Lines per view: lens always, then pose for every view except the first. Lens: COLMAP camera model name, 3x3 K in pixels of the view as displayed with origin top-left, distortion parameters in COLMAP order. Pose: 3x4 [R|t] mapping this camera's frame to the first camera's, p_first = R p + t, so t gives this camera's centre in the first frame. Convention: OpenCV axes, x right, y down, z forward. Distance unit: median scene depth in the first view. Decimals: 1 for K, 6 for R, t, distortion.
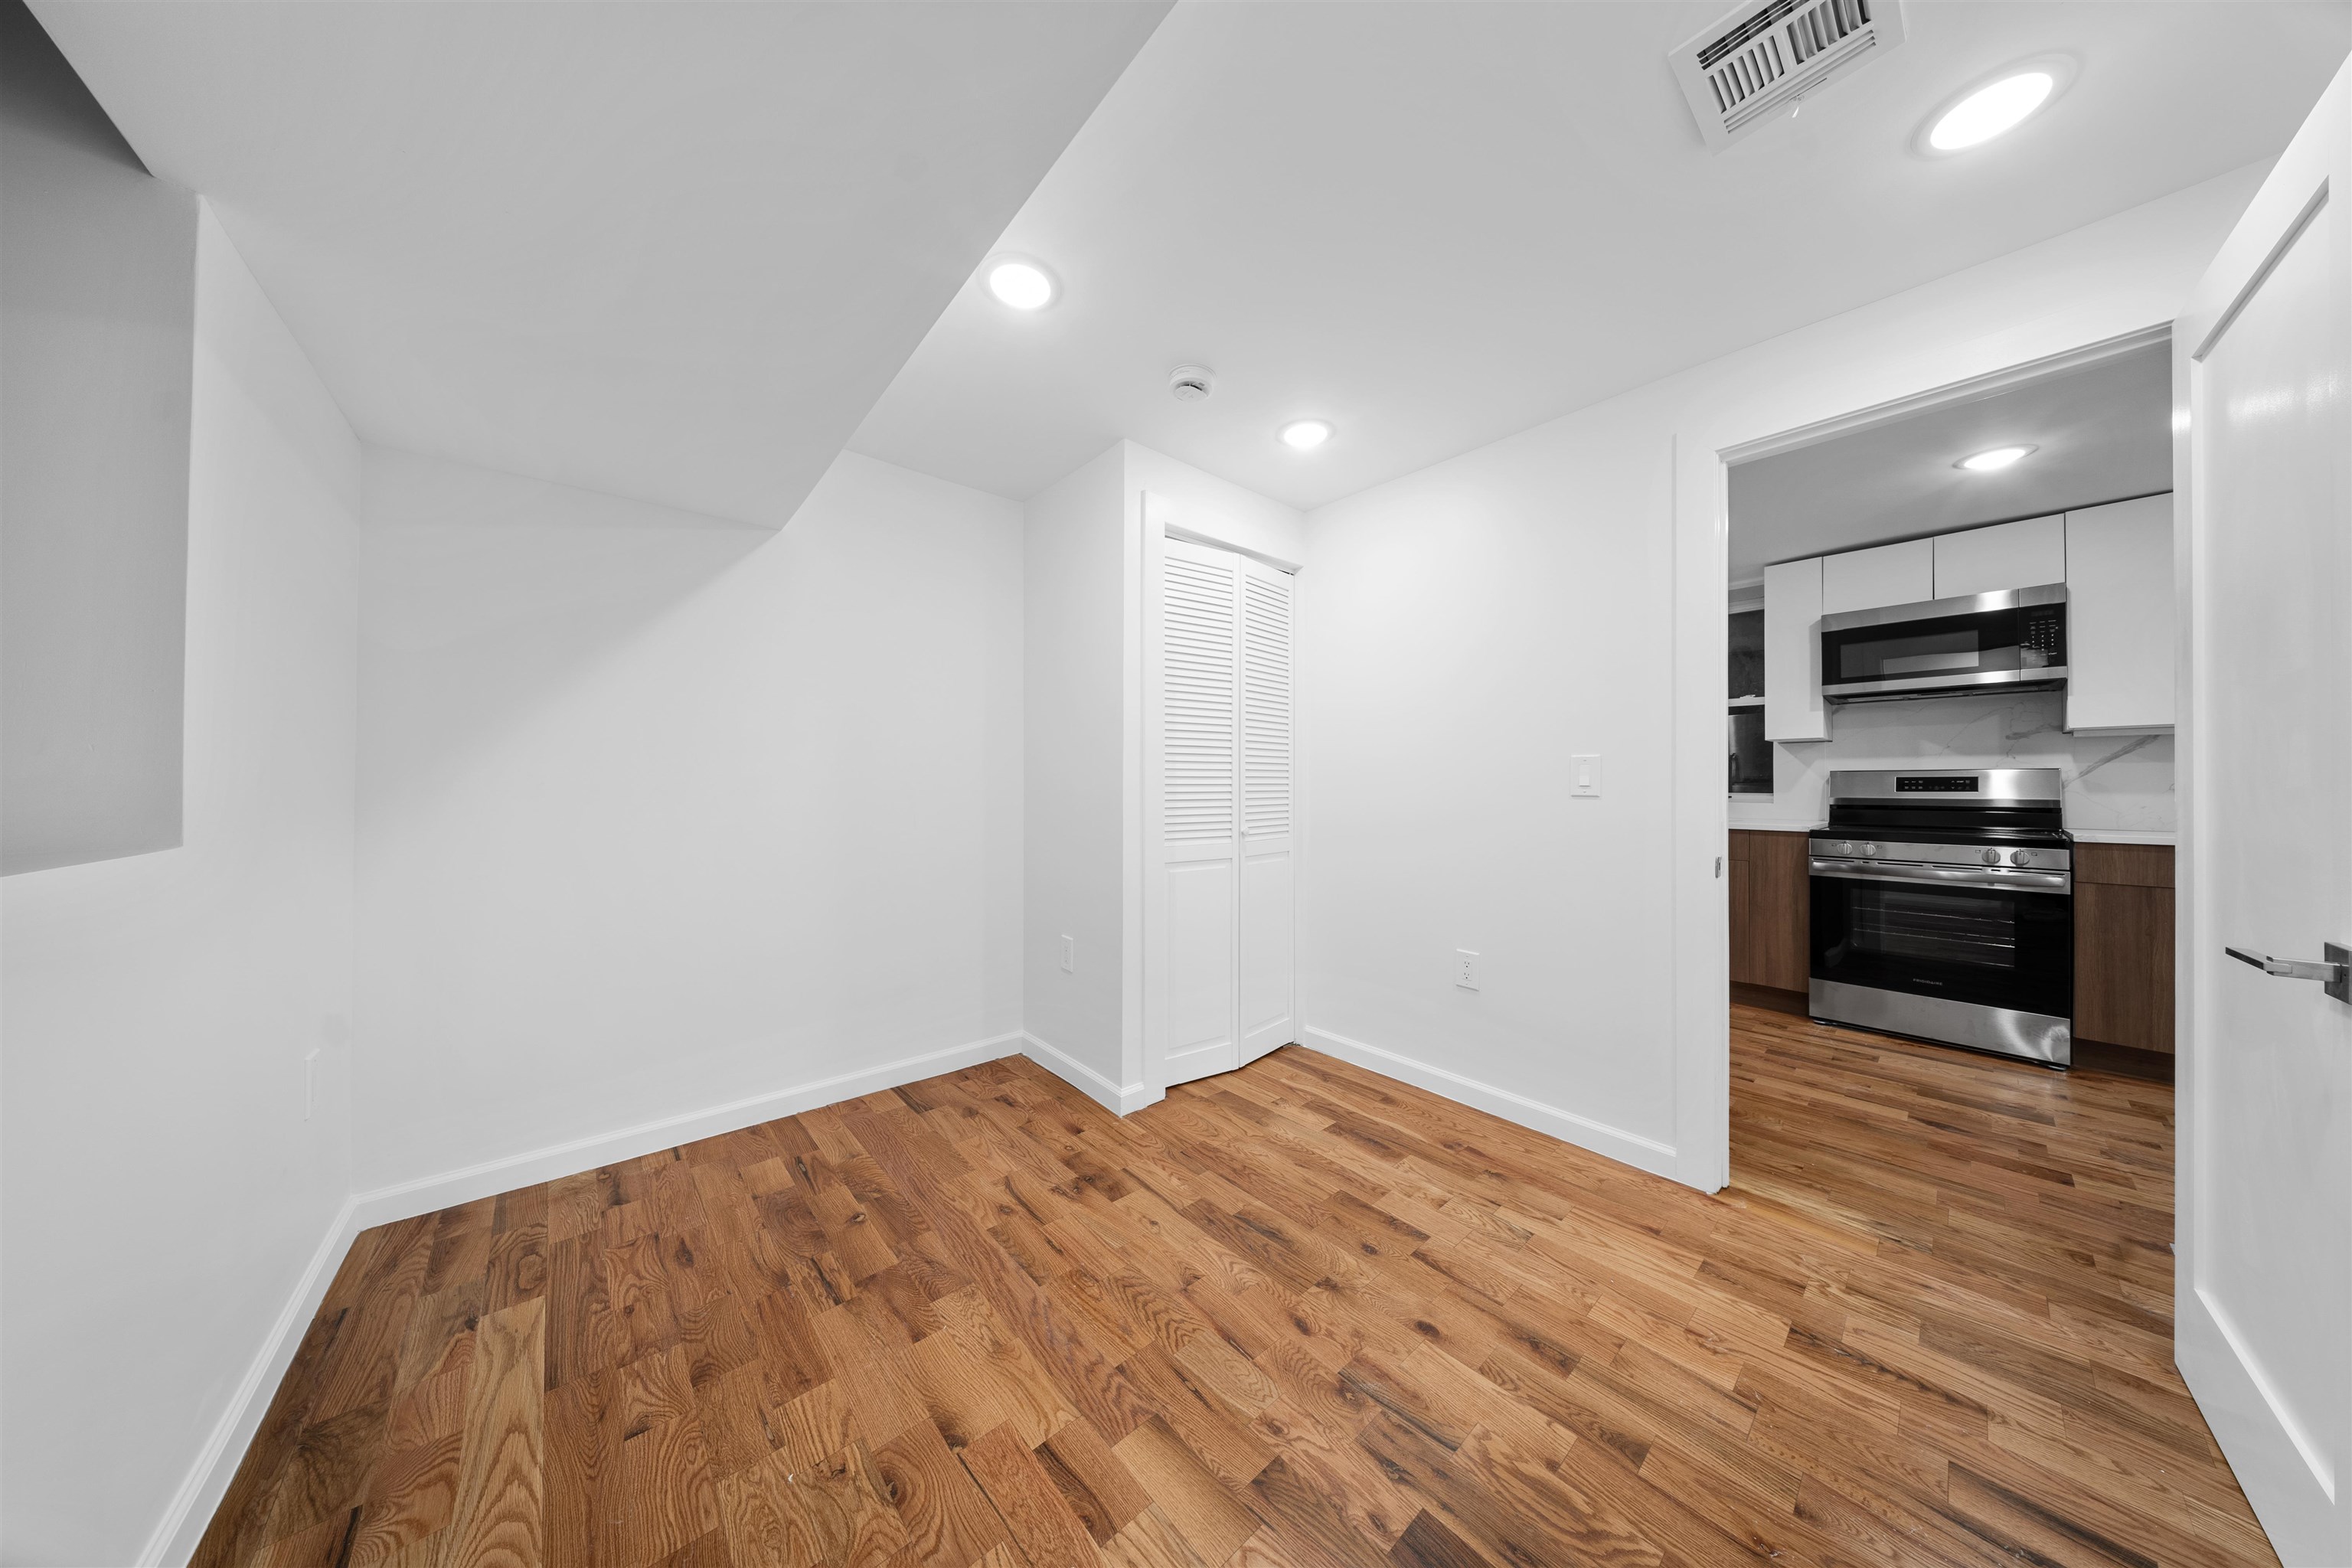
lens RADIAL K [[727.0, 0, 1161.4], [0, 727.0, 785.8], [0, 0, 1]] dist [-0.001268, -0.000123]
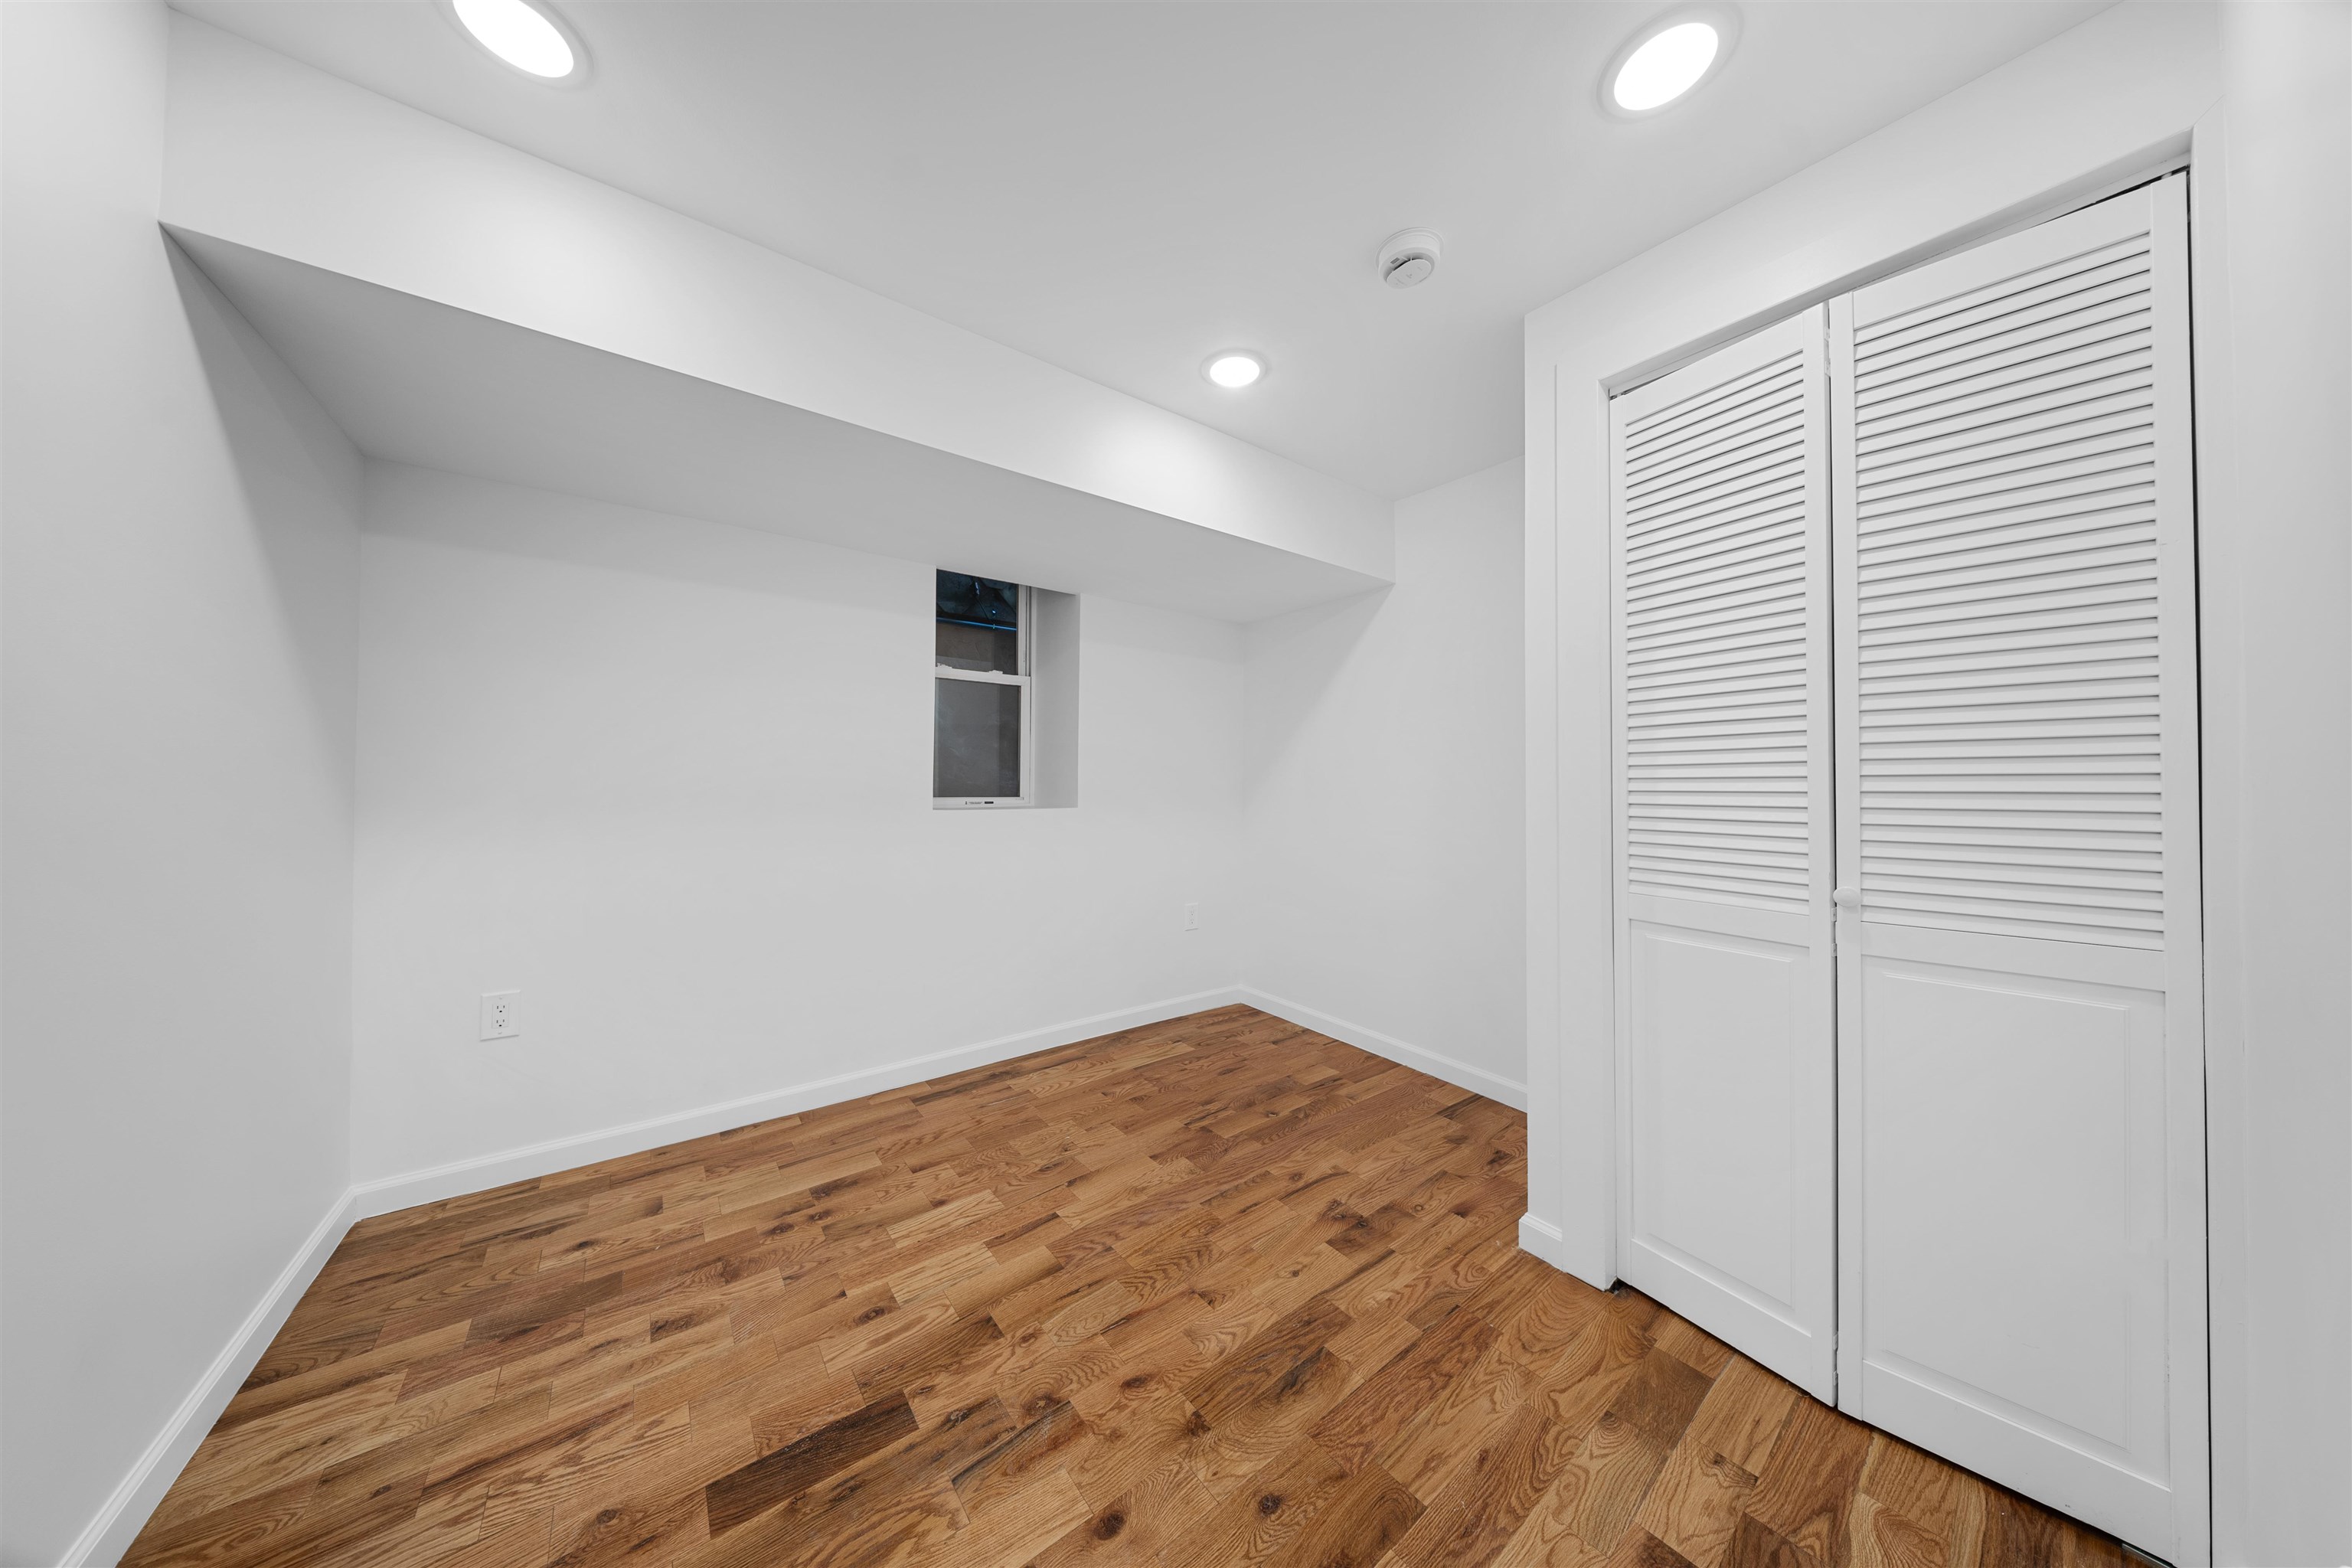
lens RADIAL K [[710.1, 0, 1164.1], [0, 710.1, 782.1], [0, 0, 1]] dist [-0.001837, -0.000838]
pose [[-0.089987, -0.003544, -0.995937, 1.080459], [-0.015122, 0.999883, -0.002192, -0.003551], [0.995828, 0.014864, -0.090030, 1.112295]]
